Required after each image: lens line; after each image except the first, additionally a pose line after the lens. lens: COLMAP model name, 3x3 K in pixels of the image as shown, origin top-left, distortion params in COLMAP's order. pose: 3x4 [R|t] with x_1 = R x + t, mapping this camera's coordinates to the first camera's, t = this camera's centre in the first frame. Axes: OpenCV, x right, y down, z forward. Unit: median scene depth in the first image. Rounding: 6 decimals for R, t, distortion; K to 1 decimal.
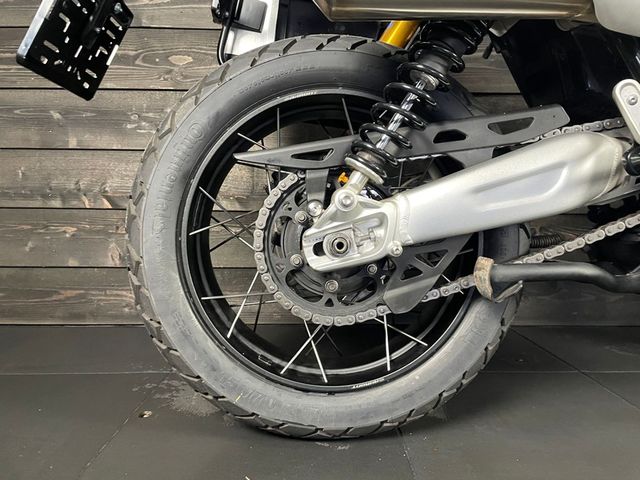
lens RADIAL K [[491.1, 0, 324.5], [0, 491.1, 238.0], [0, 0, 1]] dist [0.084799, -0.113052]
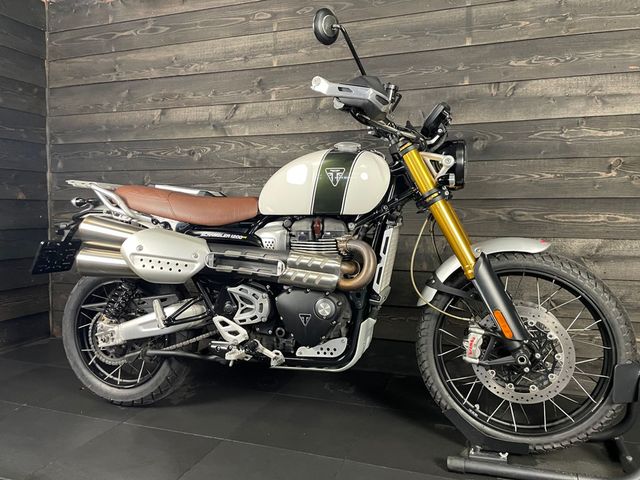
lens RADIAL K [[491.1, 0, 325.1], [0, 491.1, 233.4], [0, 0, 1]] dist [0.084799, -0.113052]
pose [[0.938051, 0.010671, -0.346334, 2.022361], [-0.014757, 0.999849, -0.009163, -0.539018], [0.346183, 0.013706, 0.938067, -1.215150]]
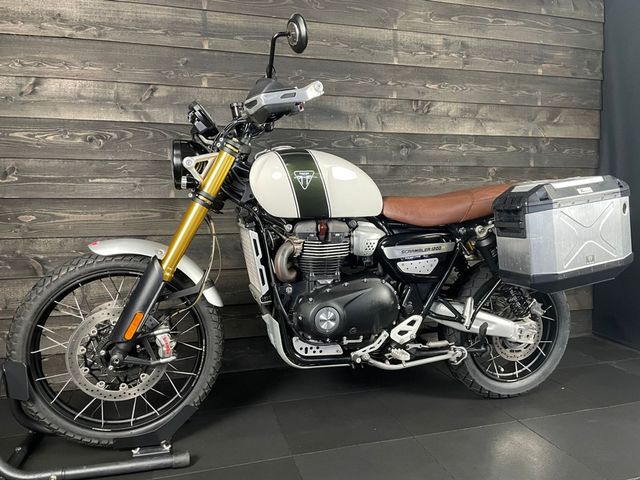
lens RADIAL K [[491.1, 0, 328.5], [0, 491.1, 239.6], [0, 0, 1]] dist [0.084799, -0.113052]
pose [[0.963293, -0.034287, 0.266255, 0.351076], [0.030947, 0.999381, 0.016732, -0.568902], [-0.266664, -0.007878, 0.963757, -1.321110]]
